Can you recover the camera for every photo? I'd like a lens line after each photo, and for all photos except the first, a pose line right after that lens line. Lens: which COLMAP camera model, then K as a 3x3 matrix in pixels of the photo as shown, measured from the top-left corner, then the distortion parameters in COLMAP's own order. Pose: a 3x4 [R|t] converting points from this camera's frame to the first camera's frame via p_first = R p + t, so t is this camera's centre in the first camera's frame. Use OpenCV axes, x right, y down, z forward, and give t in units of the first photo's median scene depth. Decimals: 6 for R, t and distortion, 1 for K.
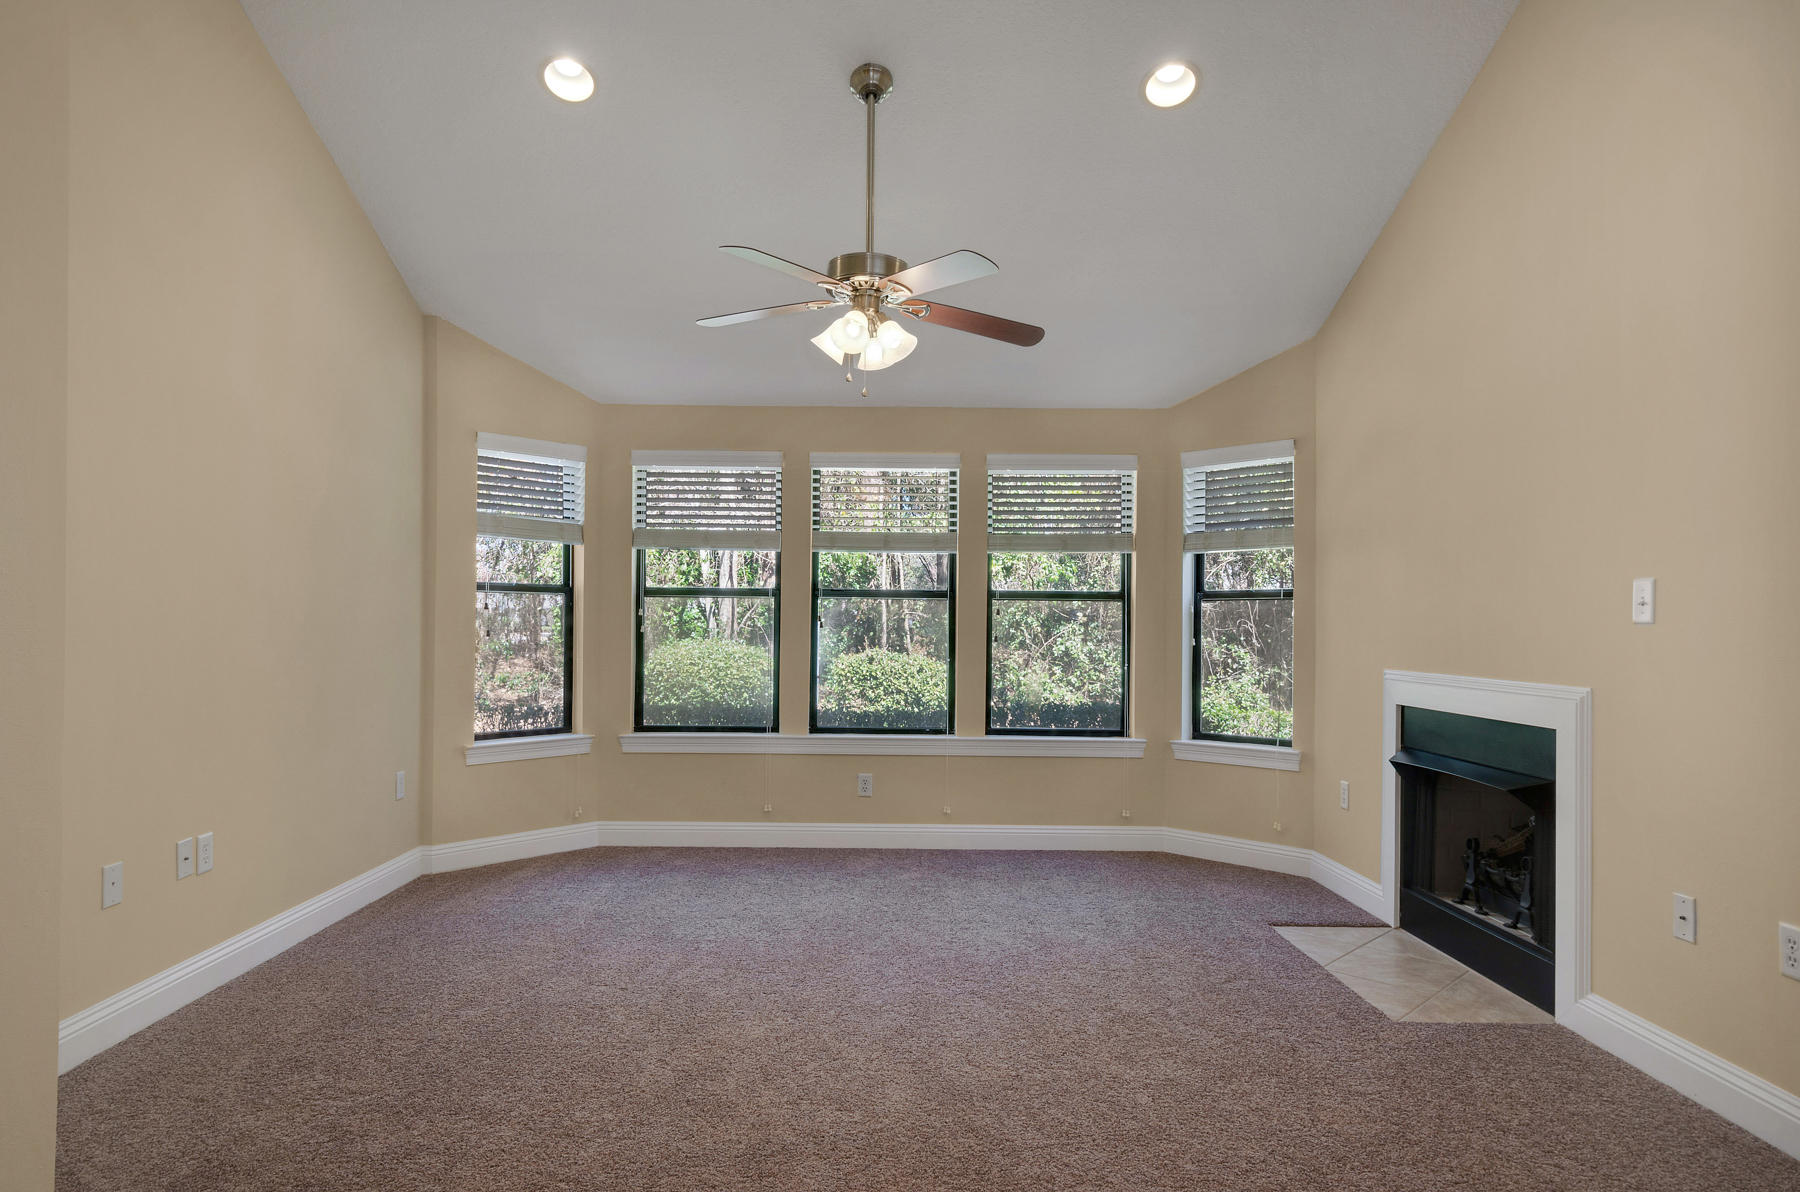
lens RADIAL K [[1071.3, 0, 901.4], [0, 1071.3, 611.1], [0, 0, 1]] dist [0.019630, -0.000104]
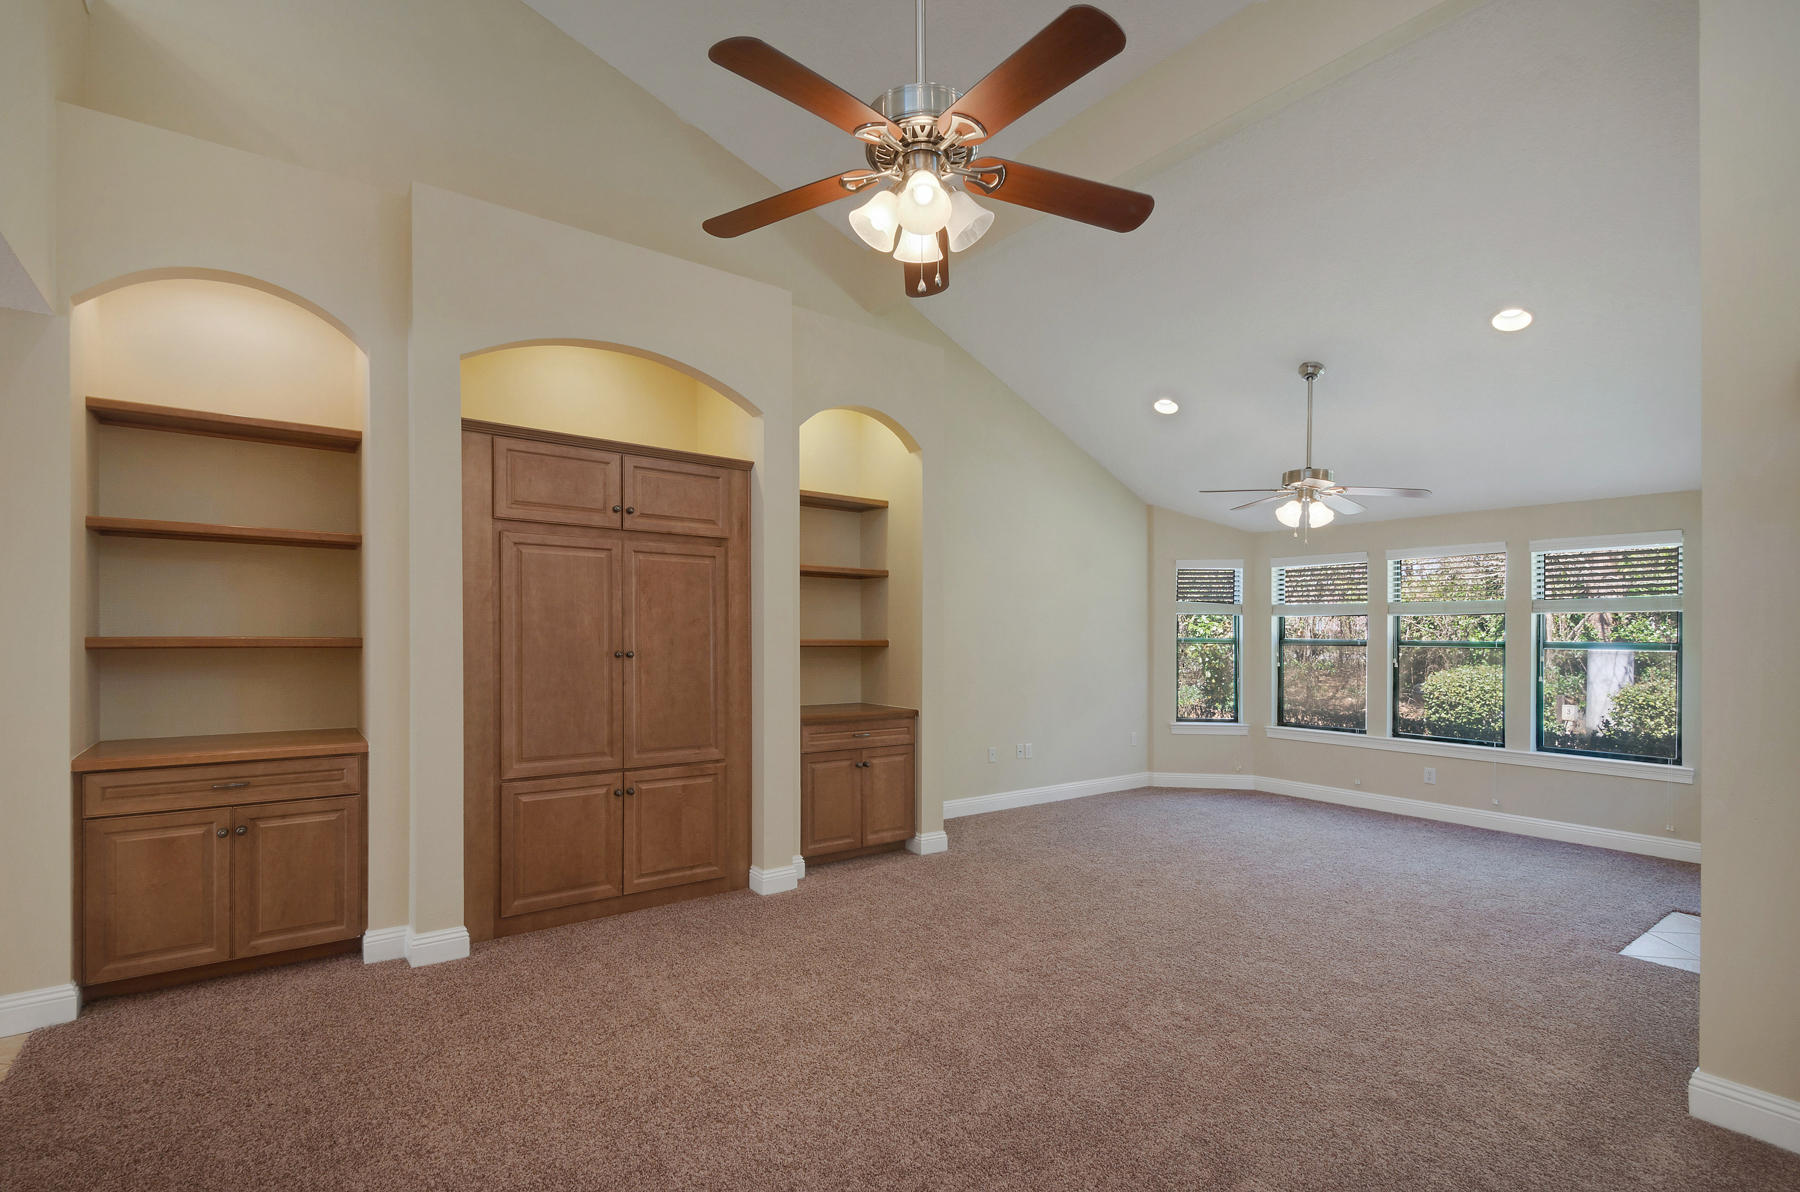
lens RADIAL K [[870.6, 0, 887.3], [0, 870.6, 632.1], [0, 0, 1]] dist [0.019216, -0.002874]
pose [[0.593867, -0.002754, -0.804559, 0.561379], [0.005466, 0.999985, 0.000612, -0.043219], [0.804545, -0.004761, 0.593873, -0.343396]]
